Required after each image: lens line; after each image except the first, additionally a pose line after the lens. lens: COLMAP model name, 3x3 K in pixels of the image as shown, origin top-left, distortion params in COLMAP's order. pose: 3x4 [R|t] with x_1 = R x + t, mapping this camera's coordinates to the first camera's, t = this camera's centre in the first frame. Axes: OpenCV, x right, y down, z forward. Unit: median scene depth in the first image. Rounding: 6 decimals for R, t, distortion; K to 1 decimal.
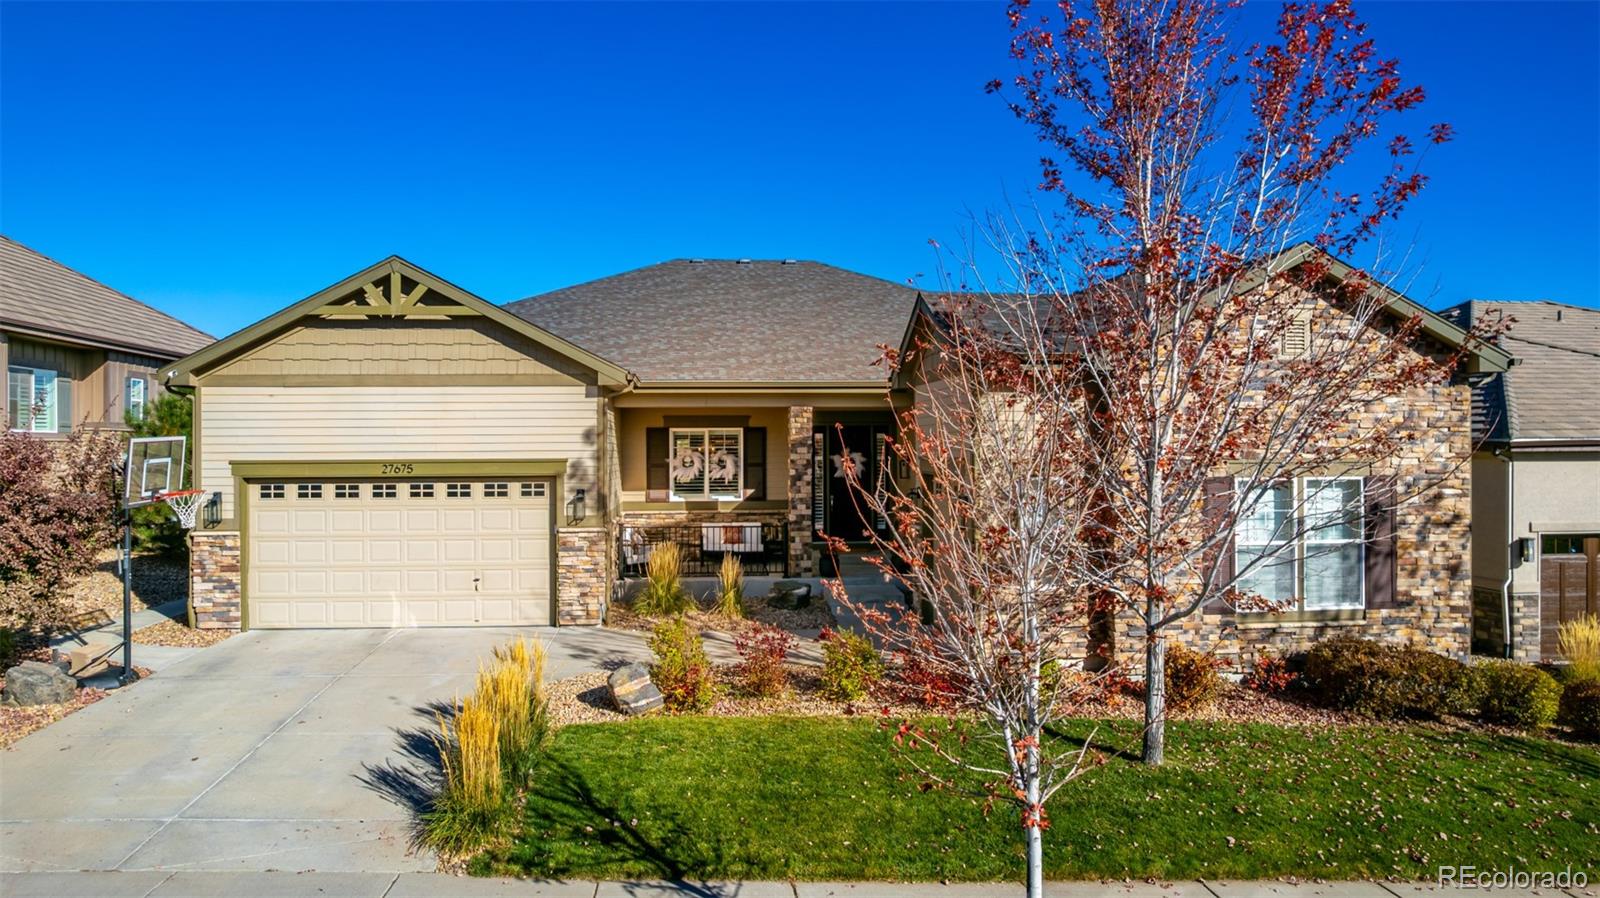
lens RADIAL K [[1026.6, 0, 800.0], [0, 1026.6, 449.0], [0, 0, 1]] dist [-0.109970, 0.119930]
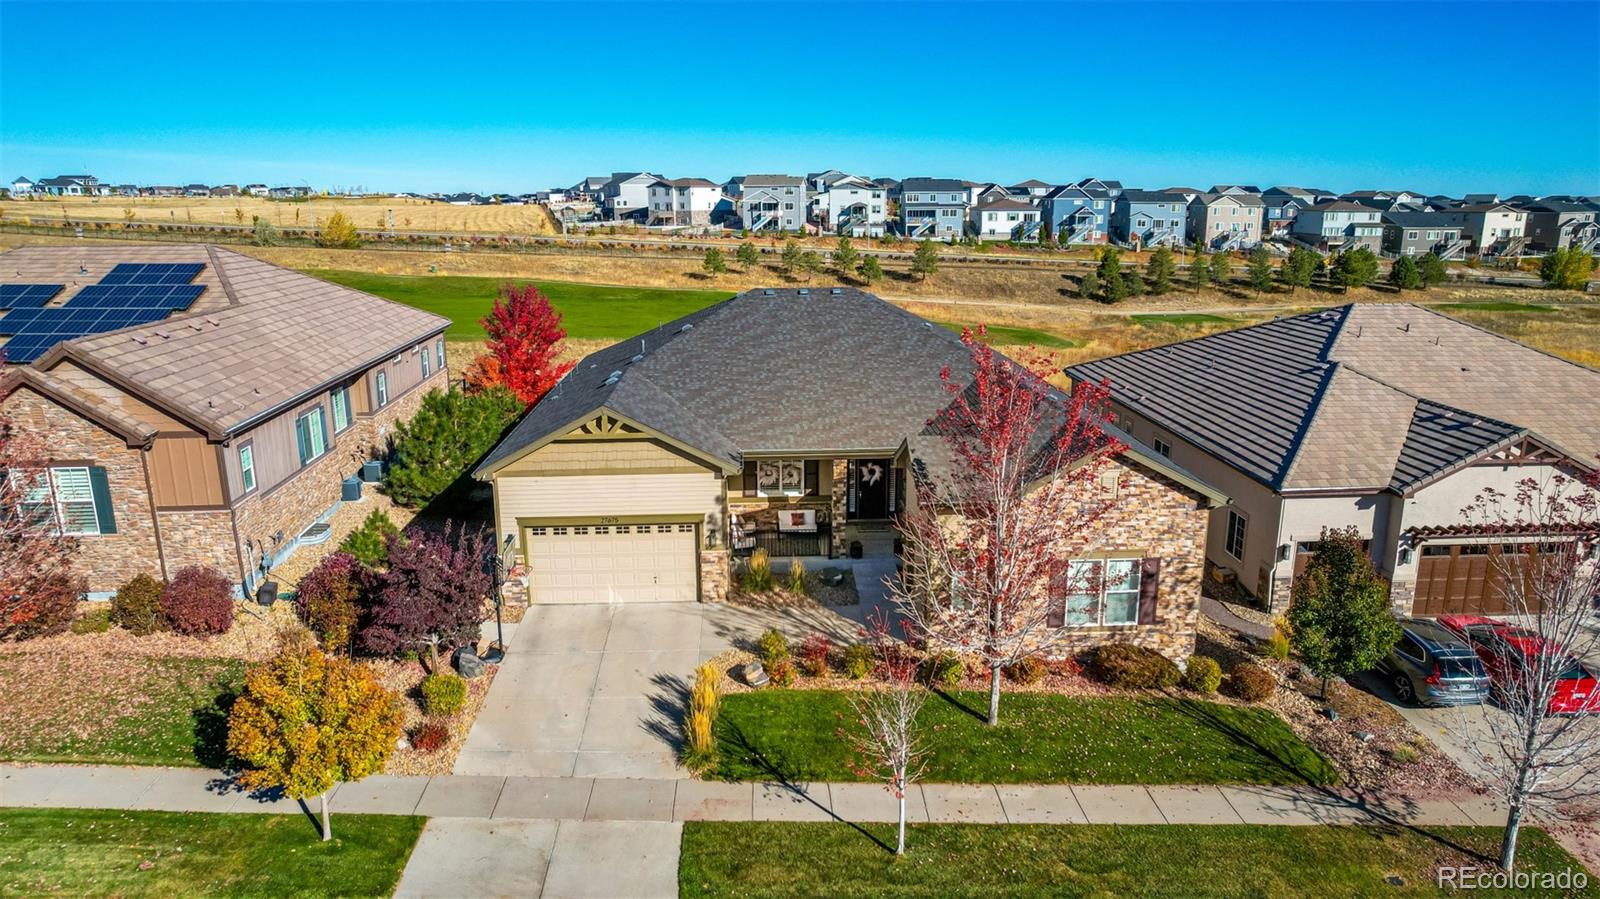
lens RADIAL K [[1020.3, 0, 800.0], [0, 1020.3, 449.5], [0, 0, 1]] dist [-0.077611, 0.076058]
pose [[0.998703, 0.011011, -0.049706, 0.021020], [0.001325, 0.970381, 0.241576, -0.535521], [0.050894, -0.241329, 0.969108, -0.681277]]
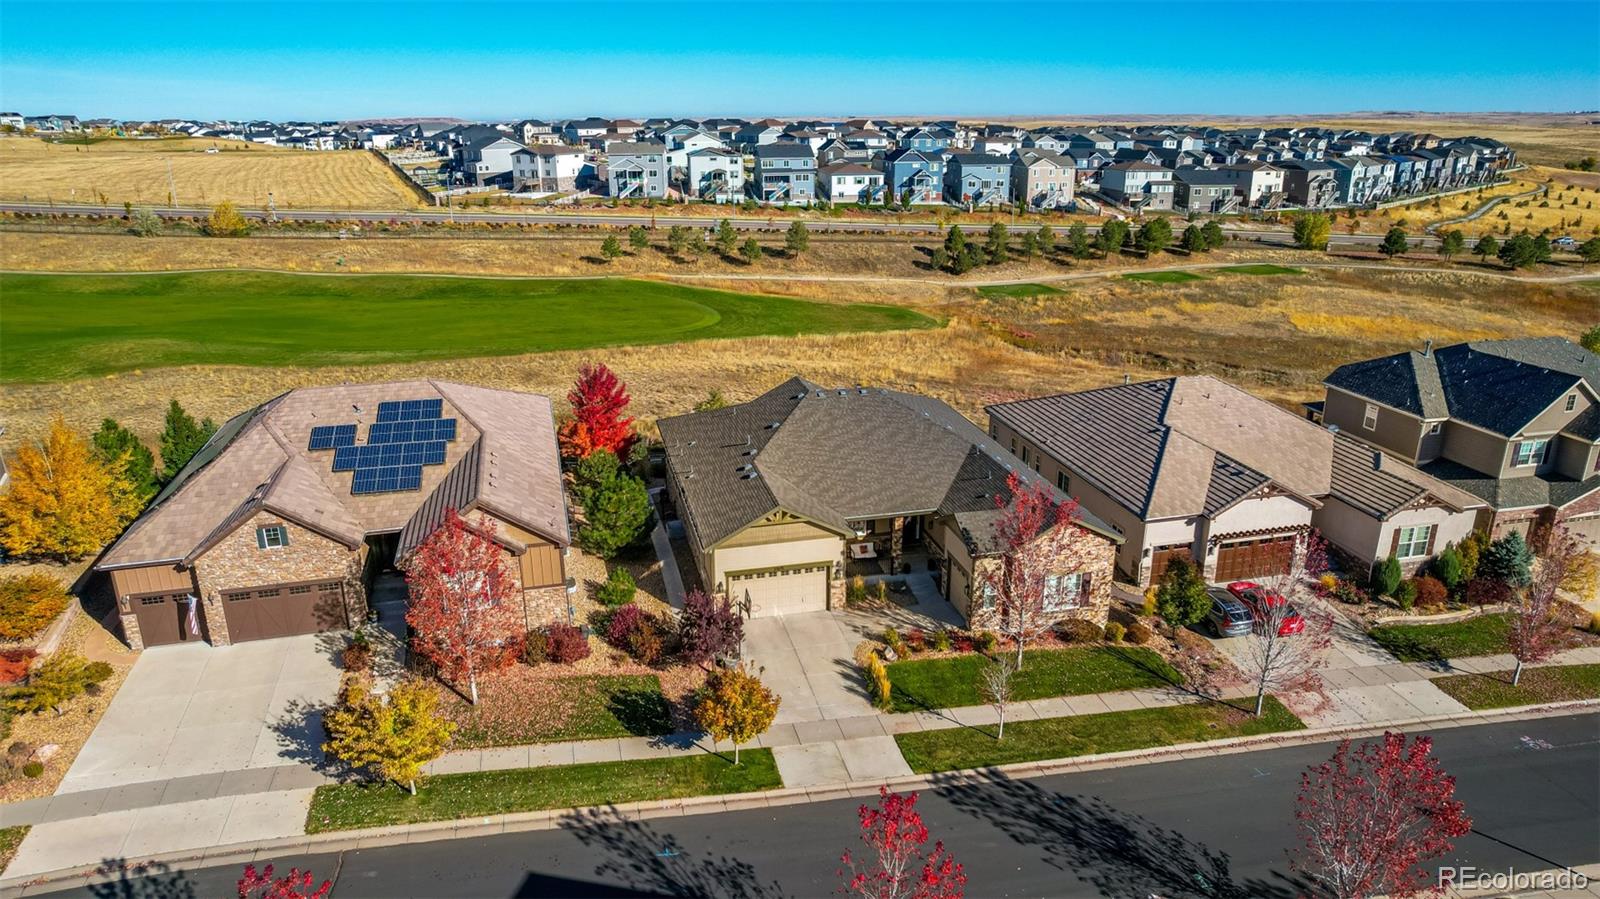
lens RADIAL K [[1022.5, 0, 800.0], [0, 1022.5, 449.5], [0, 0, 1]] dist [-0.039354, 0.000152]
pose [[0.991058, -0.043422, 0.126166, -0.710950], [0.000505, 0.946779, 0.321884, -1.299767], [-0.133428, -0.318942, 0.938335, -1.743808]]
